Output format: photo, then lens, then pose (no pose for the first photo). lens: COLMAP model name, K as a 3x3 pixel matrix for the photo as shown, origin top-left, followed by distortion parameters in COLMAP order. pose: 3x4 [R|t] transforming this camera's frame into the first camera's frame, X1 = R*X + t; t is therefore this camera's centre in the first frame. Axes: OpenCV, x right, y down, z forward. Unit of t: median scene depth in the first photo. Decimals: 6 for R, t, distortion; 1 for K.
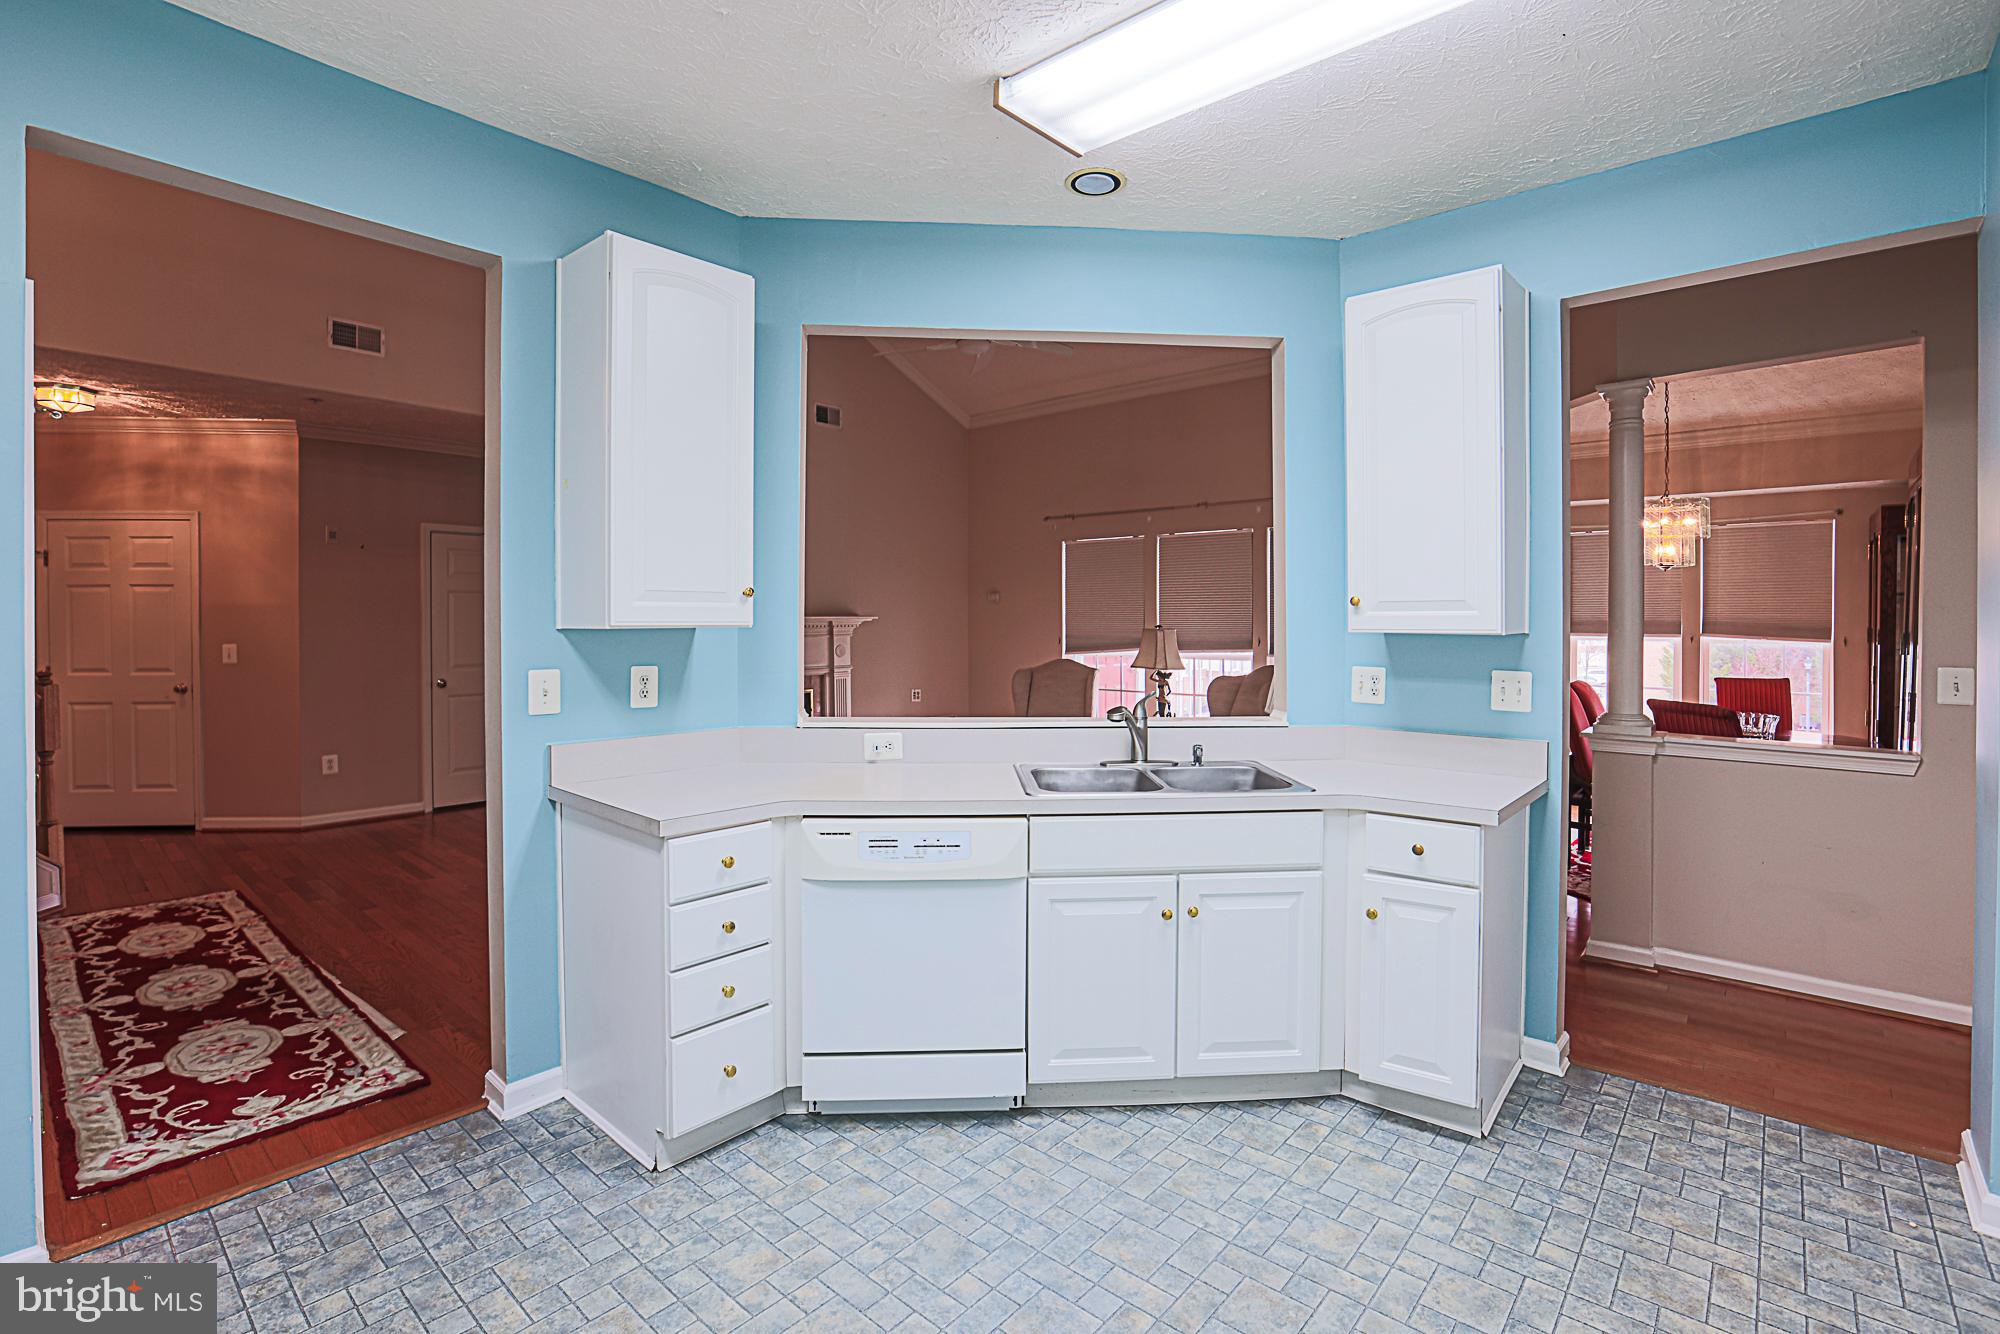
lens RADIAL K [[913.7, 0, 1007.0], [0, 913.7, 628.6], [0, 0, 1]] dist [-0.022103, 0.000688]
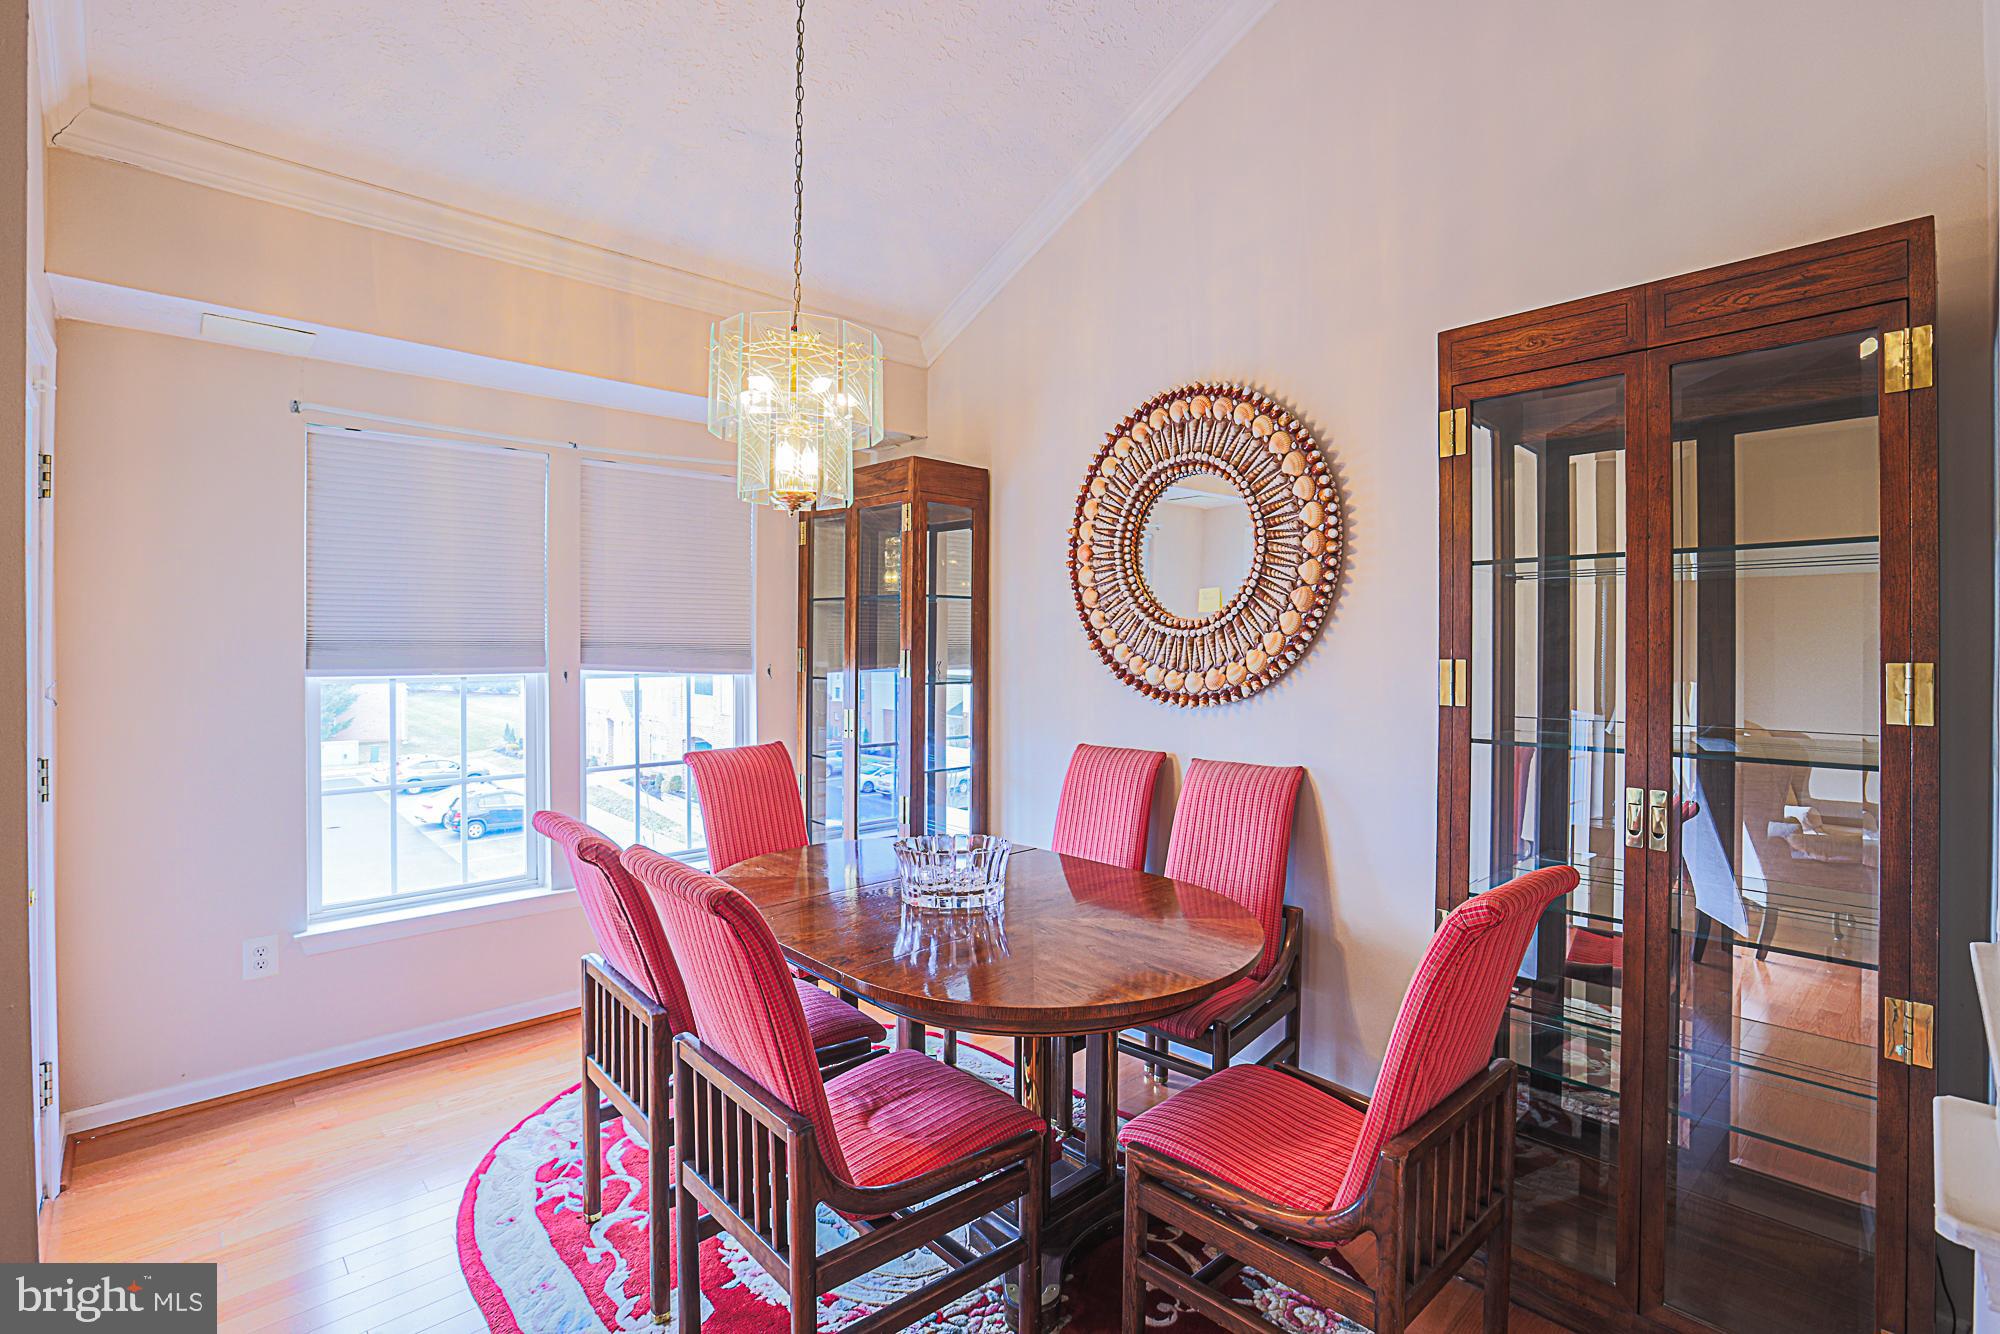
lens RADIAL K [[922.8, 0, 1012.2], [0, 922.8, 635.0], [0, 0, 1]] dist [-0.036621, 0.000427]
pose [[0.088300, -0.000368, 0.996094, 0.570743], [0.011791, 0.999930, -0.000675, -0.016199], [-0.996024, 0.011804, 0.088298, 1.480812]]
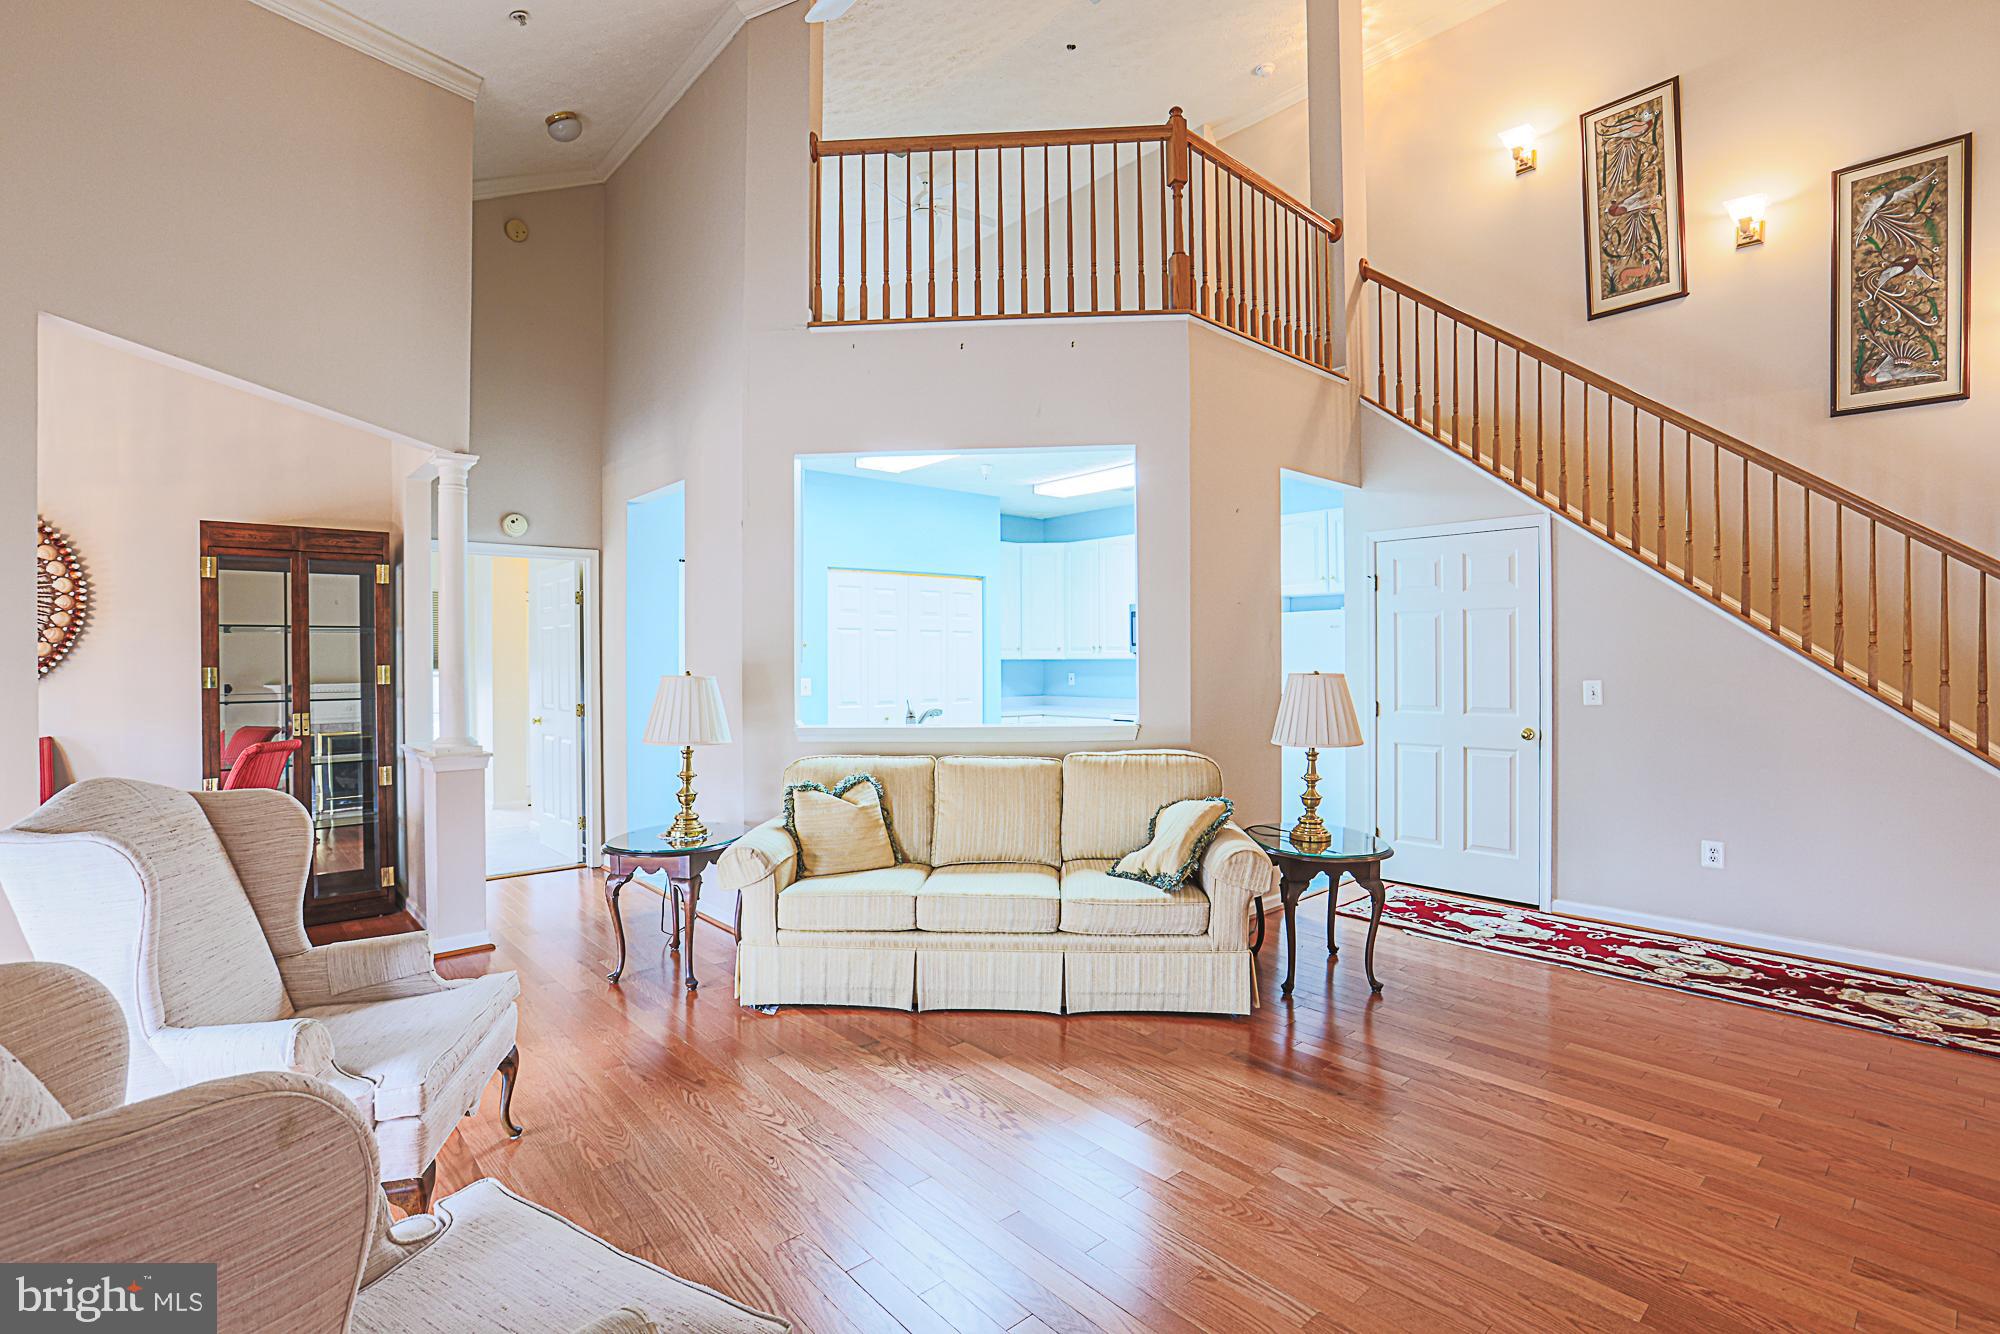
lens RADIAL K [[916.7, 0, 1009.8], [0, 916.7, 666.0], [0, 0, 1]] dist [-0.059533, 0.022725]
pose [[-0.992808, 0.003134, 0.119673, -0.196626], [0.004865, 0.999888, 0.014175, -0.011543], [-0.119615, 0.014655, -0.992712, 2.480397]]
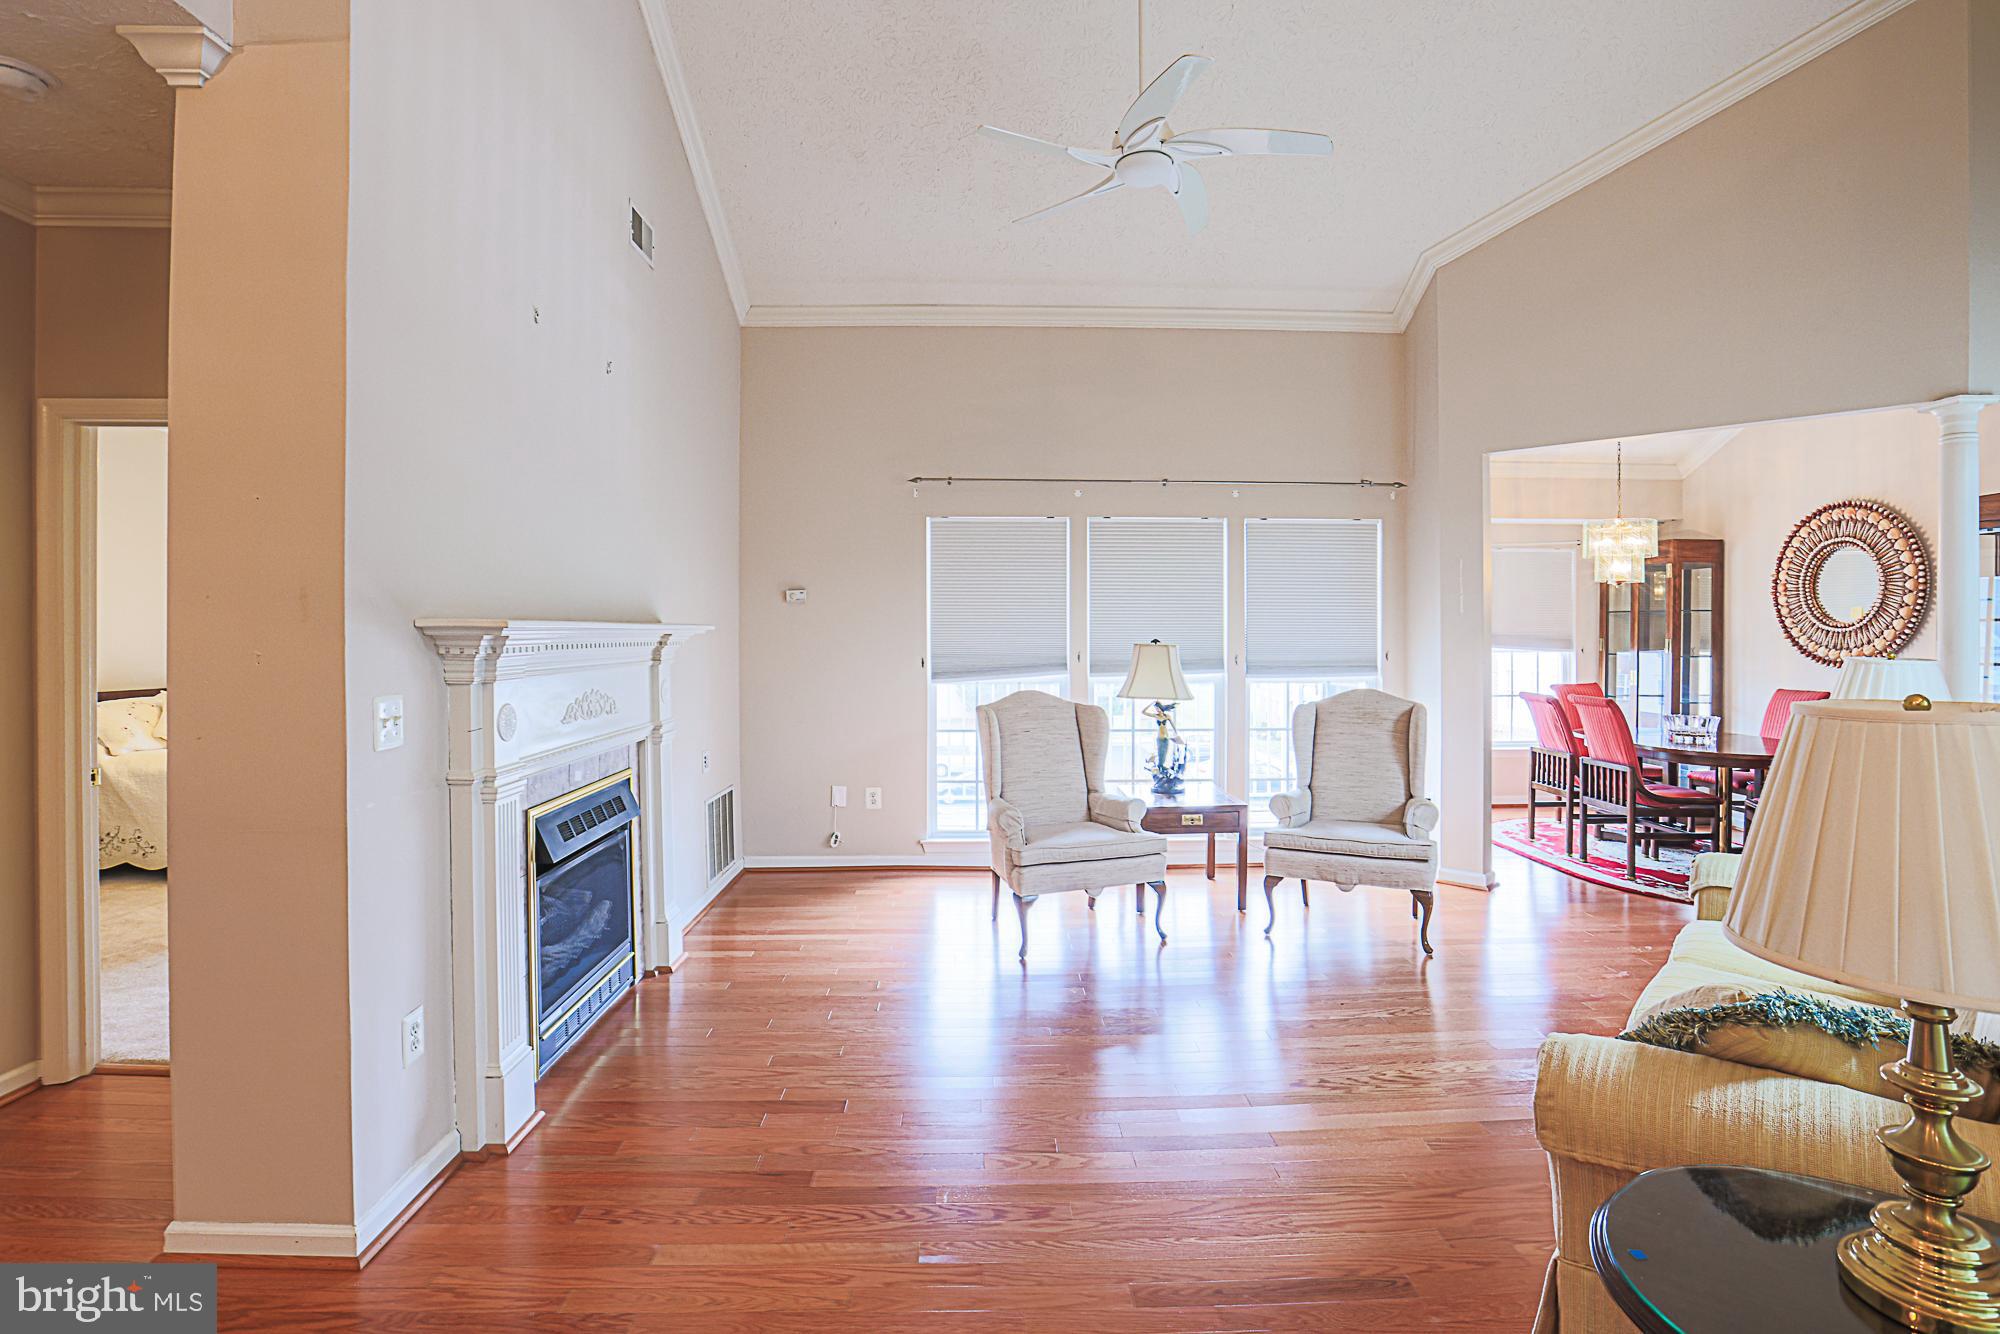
lens RADIAL K [[945.5, 0, 995.1], [0, 945.5, 635.5], [0, 0, 1]] dist [-0.058028, 0.022269]
pose [[0.743408, -0.002118, 0.668835, -0.959384], [0.006947, 0.999965, -0.004555, -0.008906], [-0.668802, 0.008033, 0.743397, 1.154908]]
